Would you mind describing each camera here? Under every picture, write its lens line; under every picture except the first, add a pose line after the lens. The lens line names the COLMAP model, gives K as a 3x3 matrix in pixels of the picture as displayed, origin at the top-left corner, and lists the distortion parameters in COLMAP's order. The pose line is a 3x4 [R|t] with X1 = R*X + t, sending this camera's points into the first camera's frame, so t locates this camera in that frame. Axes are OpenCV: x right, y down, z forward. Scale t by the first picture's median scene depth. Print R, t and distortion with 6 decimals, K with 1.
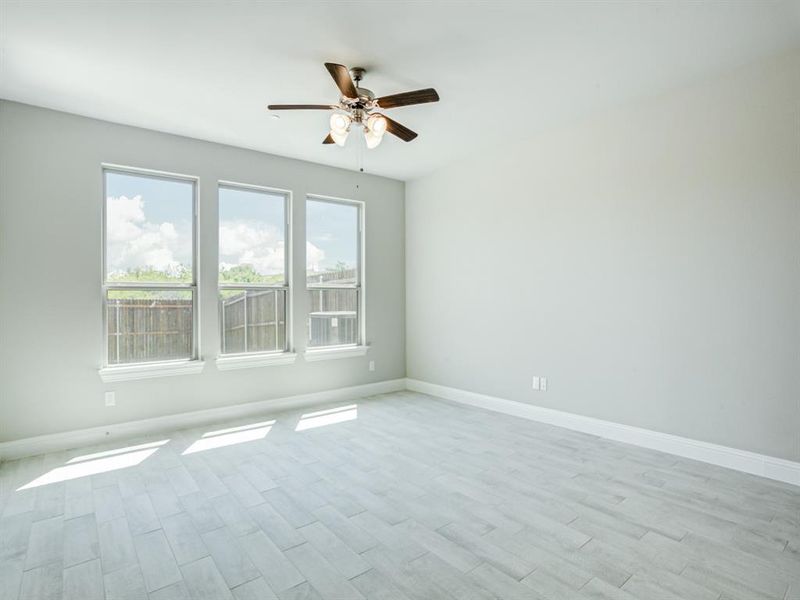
lens RADIAL K [[421.6, 0, 401.4], [0, 421.6, 298.8], [0, 0, 1]] dist [0.001598, 0.002340]
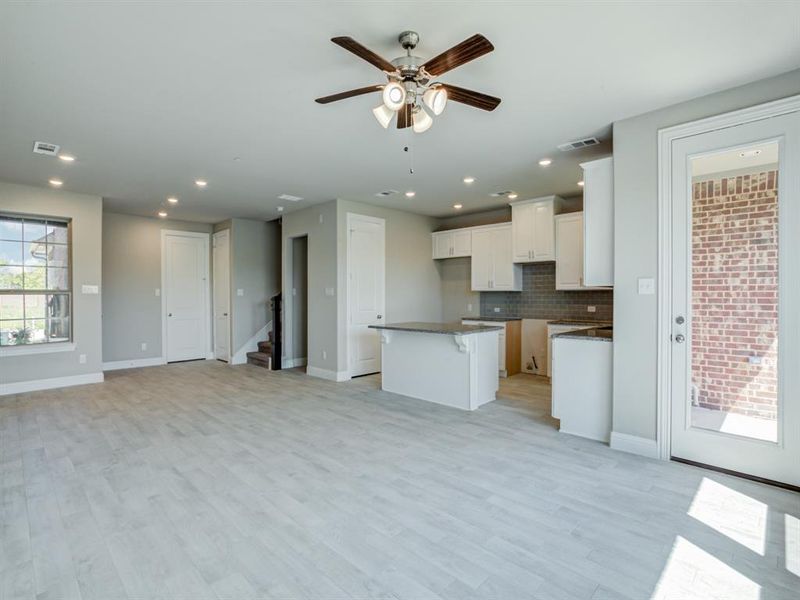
lens RADIAL K [[421.6, 0, 396.6], [0, 421.6, 296.1], [0, 0, 1]] dist [0.001598, 0.002340]
pose [[-0.993606, 0.007976, -0.112623, 0.020430], [0.007607, 0.999964, 0.003708, -0.038186], [0.112648, 0.002828, -0.993631, 2.182656]]
